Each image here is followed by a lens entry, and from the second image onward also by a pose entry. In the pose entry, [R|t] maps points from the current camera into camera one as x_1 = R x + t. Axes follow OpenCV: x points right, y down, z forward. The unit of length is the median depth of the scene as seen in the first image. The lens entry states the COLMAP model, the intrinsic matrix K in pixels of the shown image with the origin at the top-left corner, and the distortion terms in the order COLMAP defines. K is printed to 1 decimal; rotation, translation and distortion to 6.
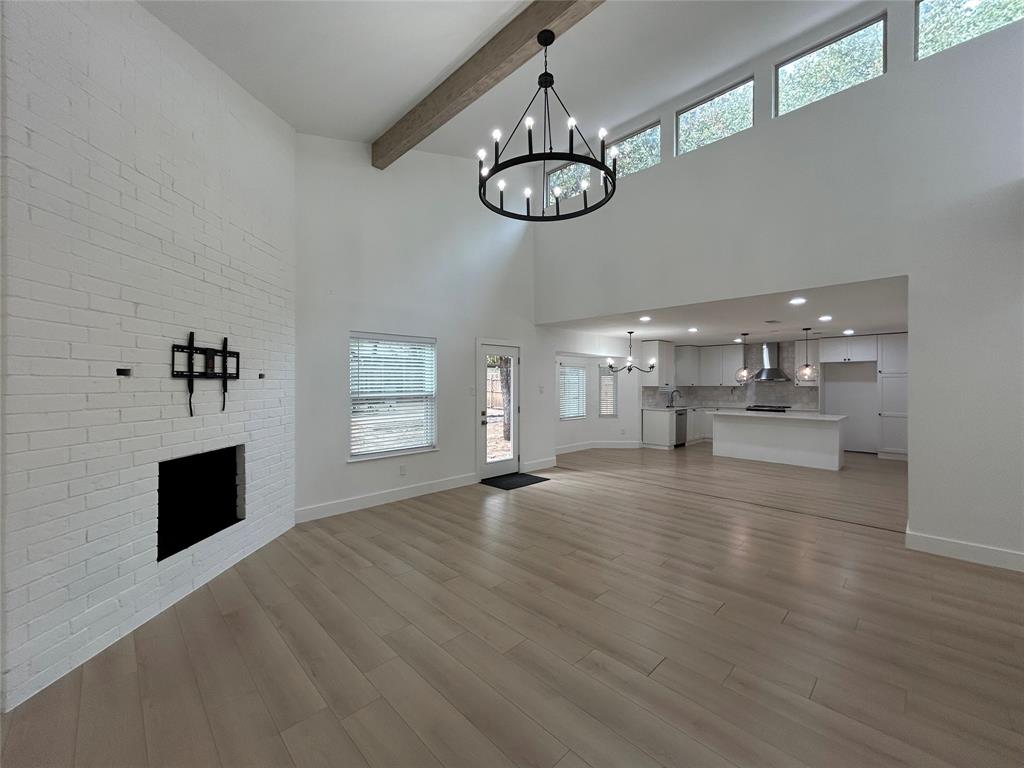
lens RADIAL K [[413.0, 0, 510.2], [0, 413.0, 382.1], [0, 0, 1]] dist [-0.001388, 0.000598]
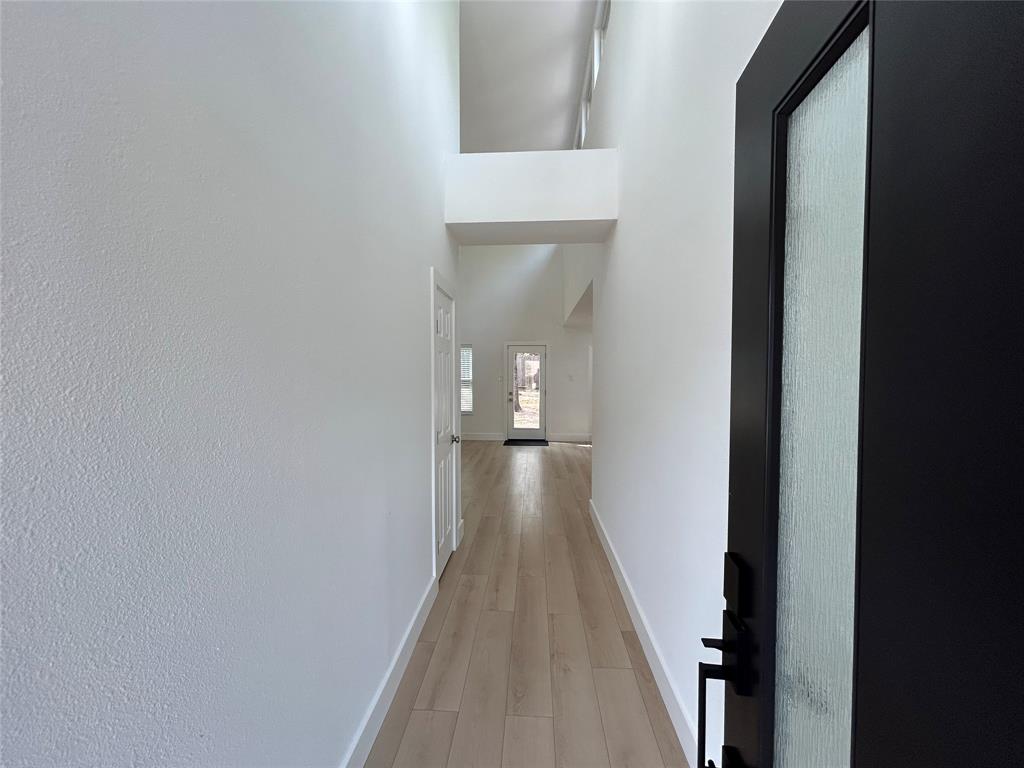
lens RADIAL K [[413.0, 0, 510.2], [0, 413.0, 382.1], [0, 0, 1]] dist [-0.001388, 0.000598]
pose [[0.670535, 0.019856, -0.741612, 1.951417], [0.001776, 0.999596, 0.028369, -0.009584], [0.741876, -0.020340, 0.670228, 0.071239]]
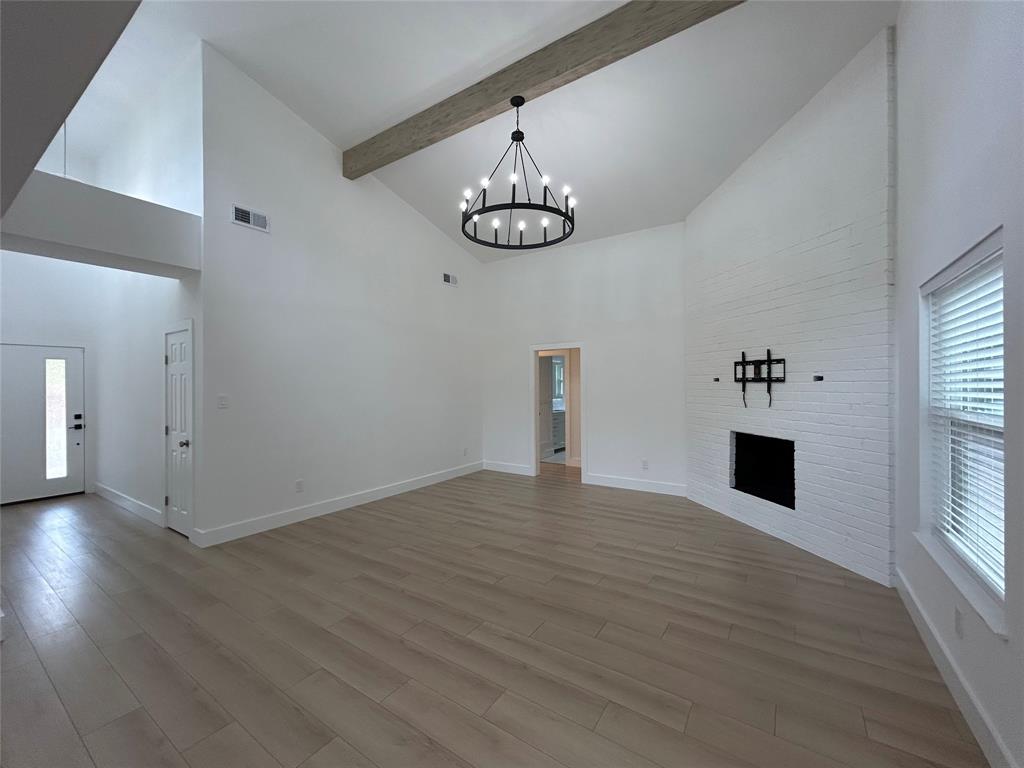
lens RADIAL K [[413.0, 0, 510.2], [0, 413.0, 382.1], [0, 0, 1]] dist [-0.001388, 0.000598]
pose [[-0.979204, 0.002586, -0.202864, 0.346616], [0.003982, 0.999971, -0.006471, -0.002954], [0.202841, -0.007144, -0.979186, 2.121165]]
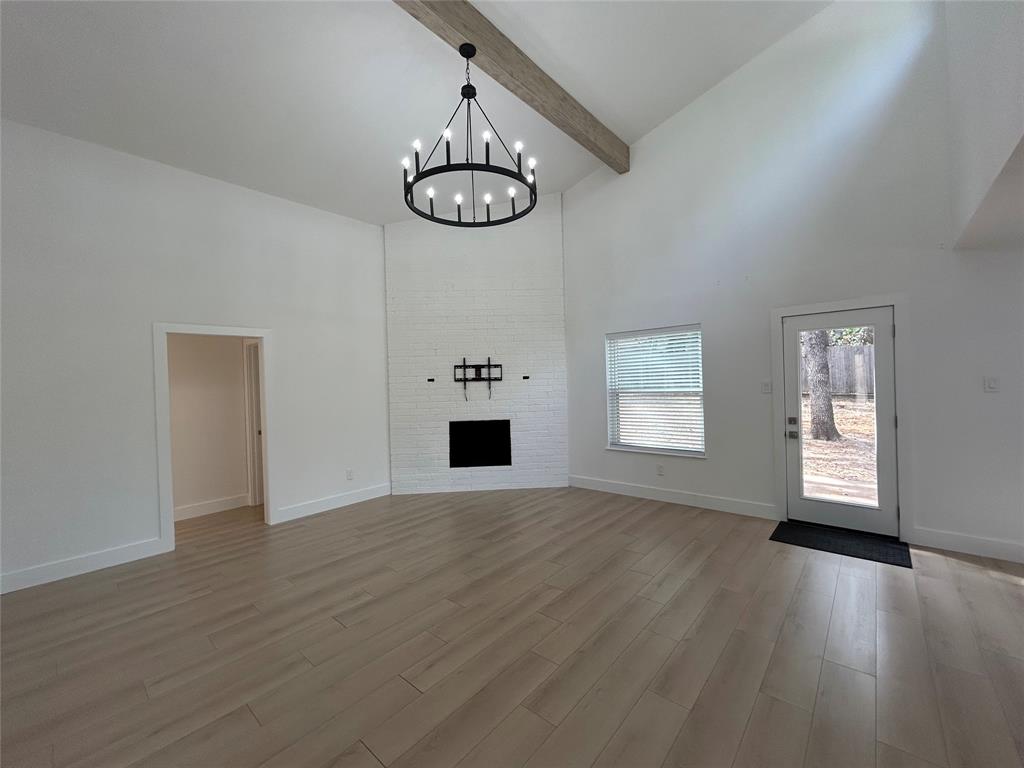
lens RADIAL K [[413.0, 0, 510.2], [0, 413.0, 382.1], [0, 0, 1]] dist [-0.001388, 0.000598]
pose [[0.070962, -0.001933, -0.997477, 1.097753], [0.031301, 0.999510, 0.000290, -0.000177], [0.996988, -0.031243, 0.070987, 0.984480]]
